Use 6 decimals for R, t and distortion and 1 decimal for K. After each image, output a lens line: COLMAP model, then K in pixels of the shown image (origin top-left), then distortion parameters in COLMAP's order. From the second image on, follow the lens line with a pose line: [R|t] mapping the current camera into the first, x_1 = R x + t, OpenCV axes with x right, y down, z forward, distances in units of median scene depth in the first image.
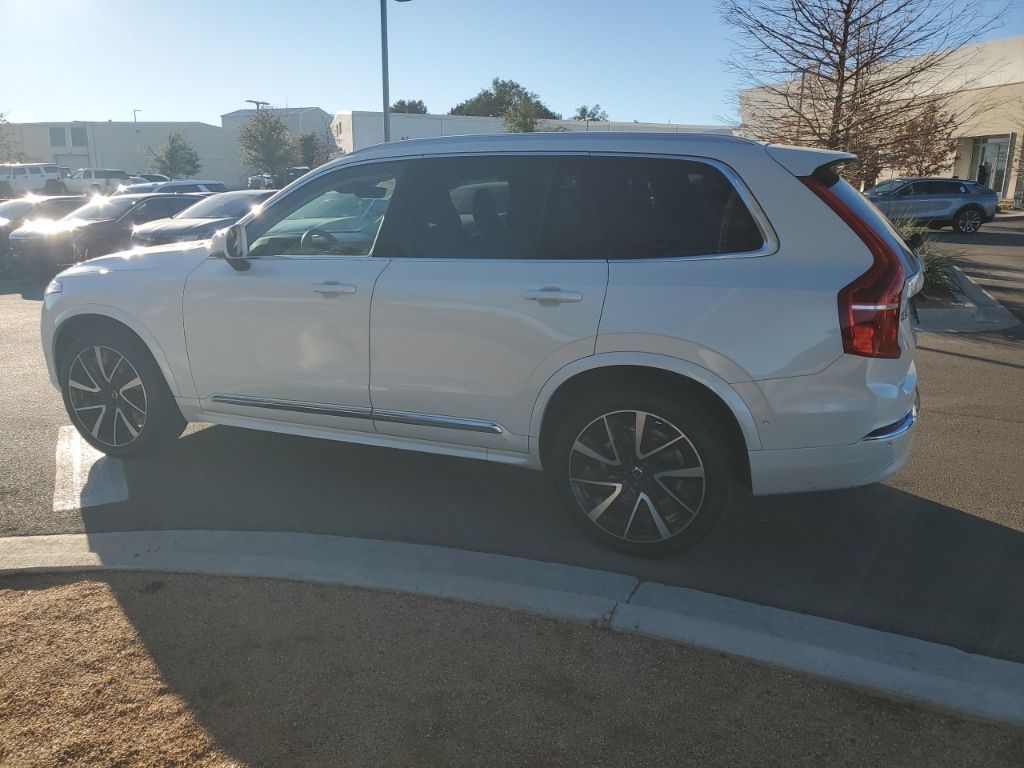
lens RADIAL K [[771.2, 0, 515.2], [0, 771.2, 386.1], [0, 0, 1]] dist [0.020686, 0.005423]
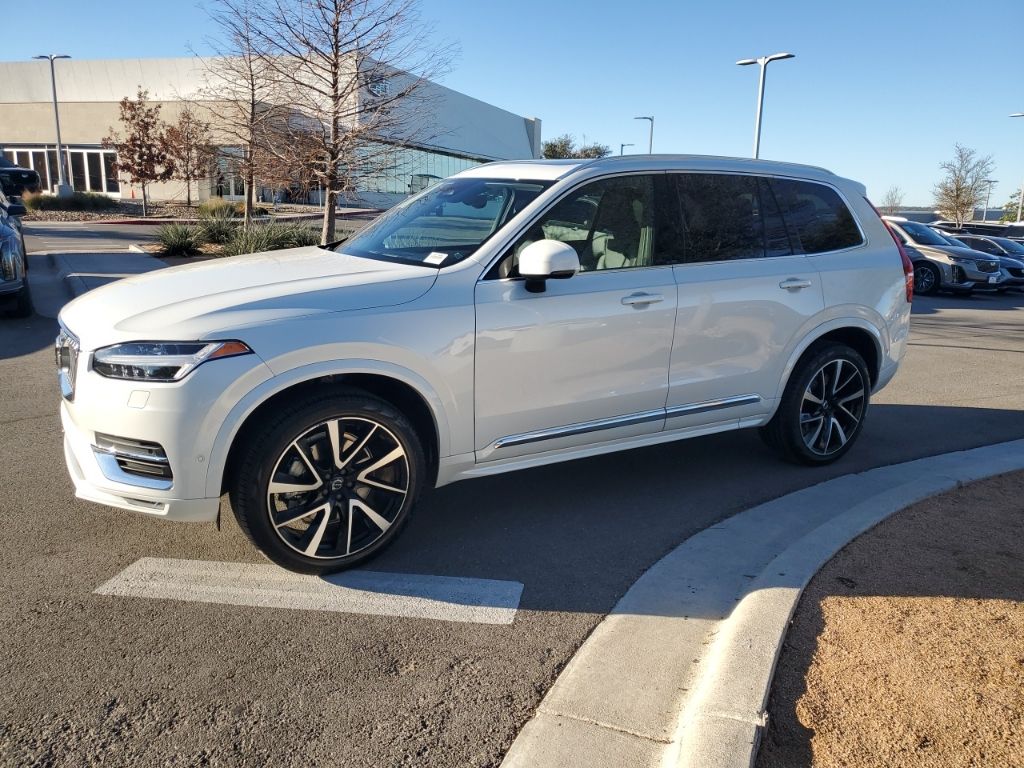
lens RADIAL K [[769.2, 0, 512.0], [0, 769.2, 384.0], [0, 0, 1]] dist [0.020664, -0.001554]
pose [[0.587192, -0.169191, 0.791568, -1.120288], [0.183051, 0.980333, 0.073750, -0.117196], [-0.788478, 0.101592, 0.606615, 0.523049]]
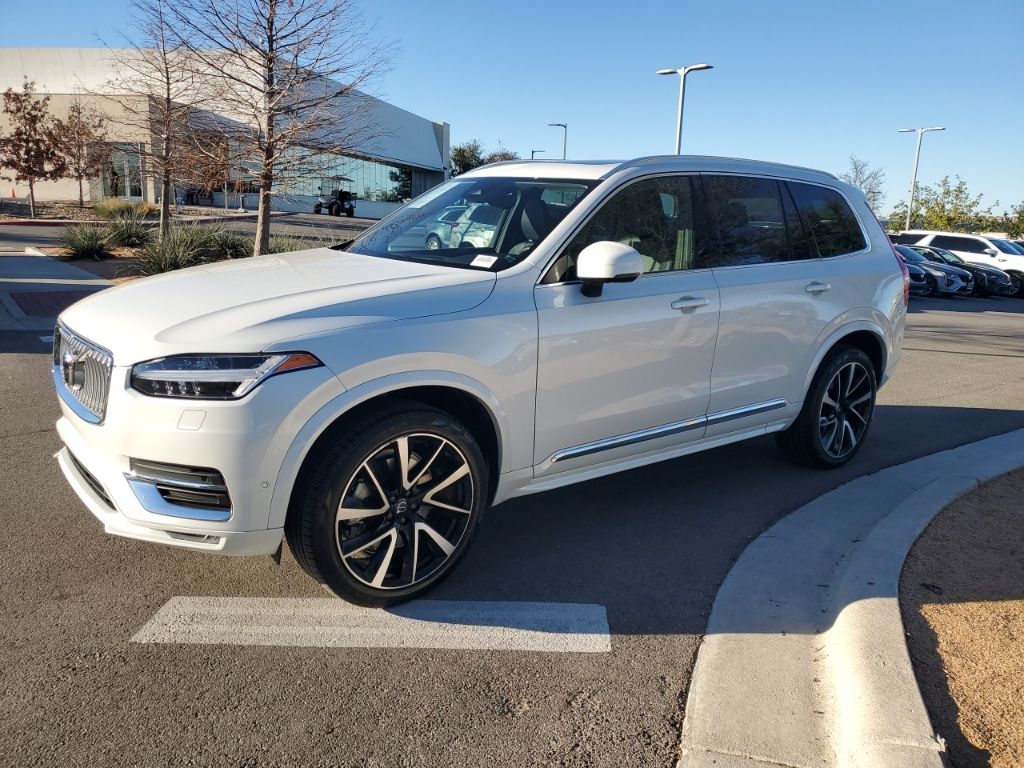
lens RADIAL K [[771.2, 0, 515.2], [0, 771.2, 386.1], [0, 0, 1]] dist [0.020686, 0.005423]
pose [[0.486094, -0.175140, 0.856177, -1.168344], [0.190700, 0.977360, 0.091660, -0.149082], [-0.852846, 0.118717, 0.508488, 0.684613]]
